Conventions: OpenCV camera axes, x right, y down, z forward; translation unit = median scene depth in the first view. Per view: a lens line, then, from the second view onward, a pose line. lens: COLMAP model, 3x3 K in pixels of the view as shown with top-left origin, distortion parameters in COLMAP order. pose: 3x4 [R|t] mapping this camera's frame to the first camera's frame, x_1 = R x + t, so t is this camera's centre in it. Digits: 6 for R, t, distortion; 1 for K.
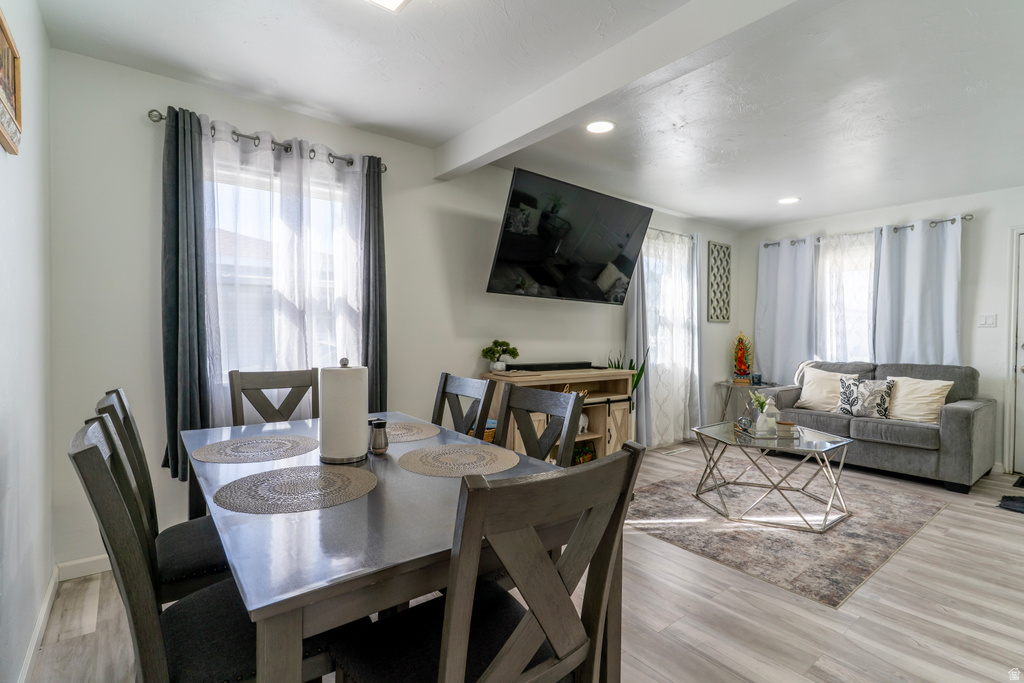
lens RADIAL K [[491.4, 0, 512.0], [0, 491.4, 341.5], [0, 0, 1]] dist [0.001452, -0.000208]
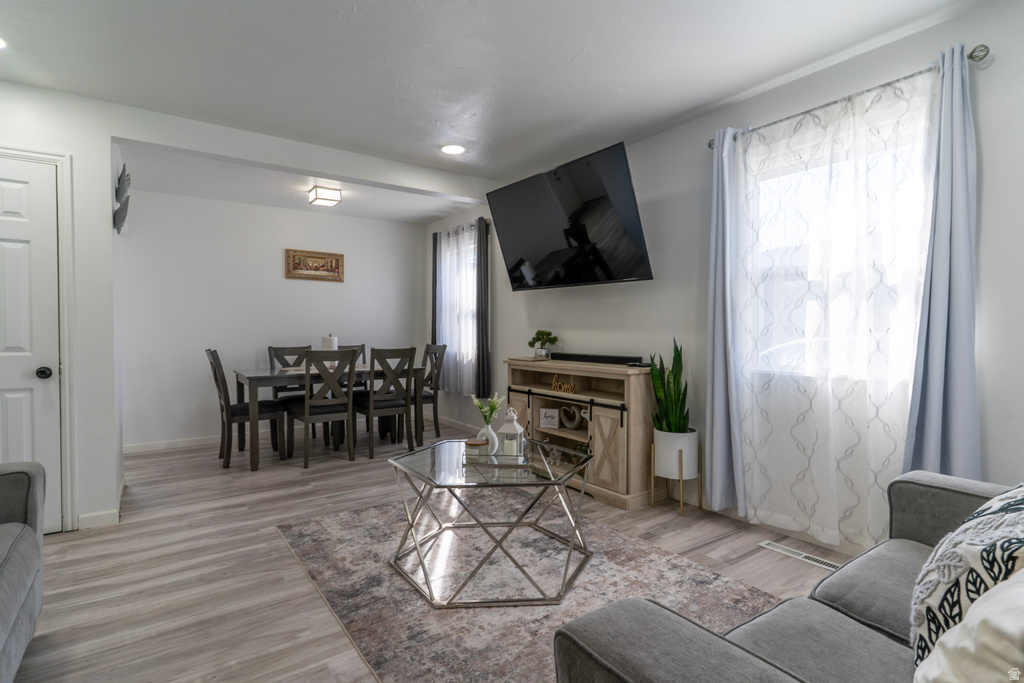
lens RADIAL K [[499.4, 0, 500.1], [0, 499.4, 346.1], [0, 0, 1]] dist [0.000601, 0.000118]
pose [[-0.062909, 0.016401, -0.997884, 1.121622], [-0.018108, 0.999682, 0.017572, 0.015965], [0.997855, 0.019175, -0.062592, 0.964747]]
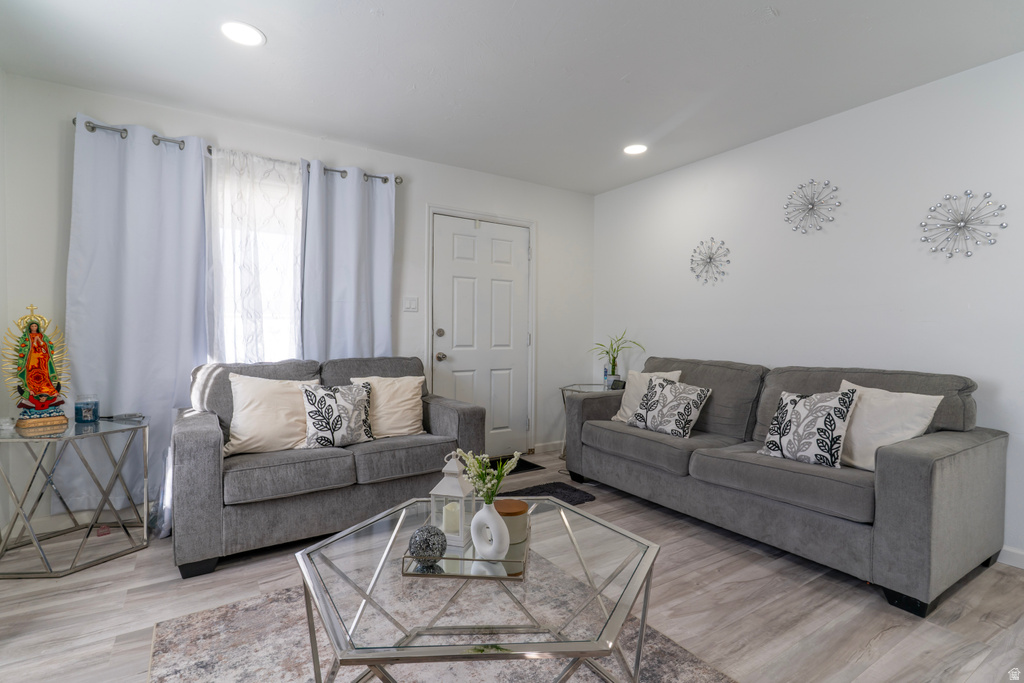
lens RADIAL K [[487.5, 0, 513.6], [0, 487.5, 342.4], [0, 0, 1]] dist [0.003329, 0.000579]
pose [[0.086589, -0.022539, 0.995989, 0.124418], [0.014697, 0.999664, 0.021344, 0.011843], [-0.996136, 0.012790, 0.086891, 0.860246]]
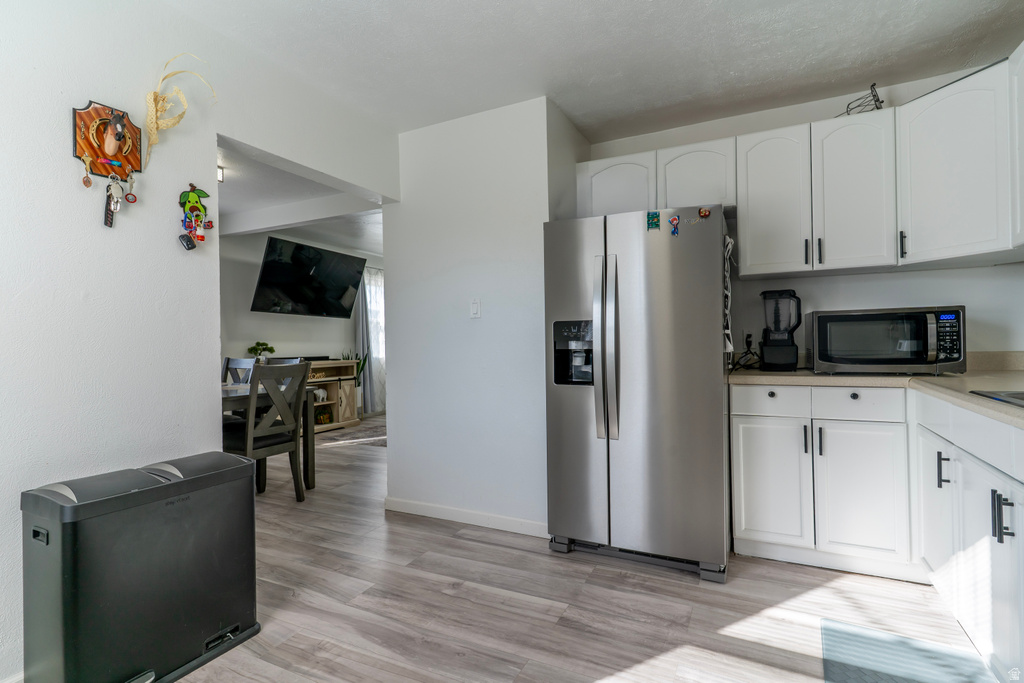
lens RADIAL K [[491.4, 0, 512.0], [0, 491.4, 341.5], [0, 0, 1]] dist [0.001452, -0.000208]
pose [[0.901524, -0.023617, 0.432084, 0.018294], [0.032972, 0.999356, -0.014173, 0.043275], [-0.431471, 0.027024, 0.901722, -0.710827]]
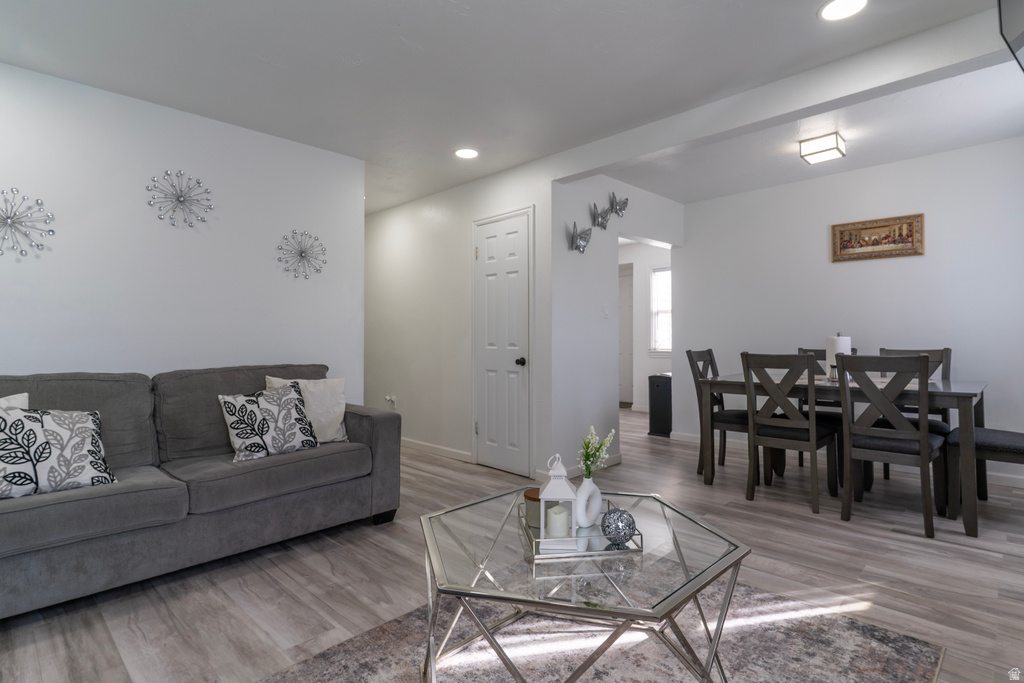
lens RADIAL K [[517.9, 0, 524.7], [0, 517.9, 328.0], [0, 0, 1]] dist [0.003339, -0.000190]
pose [[-0.990473, -0.004714, -0.137627, 0.573766], [-0.004835, 0.999988, 0.000542, 0.008900], [0.137623, 0.001202, -0.990484, 1.327629]]
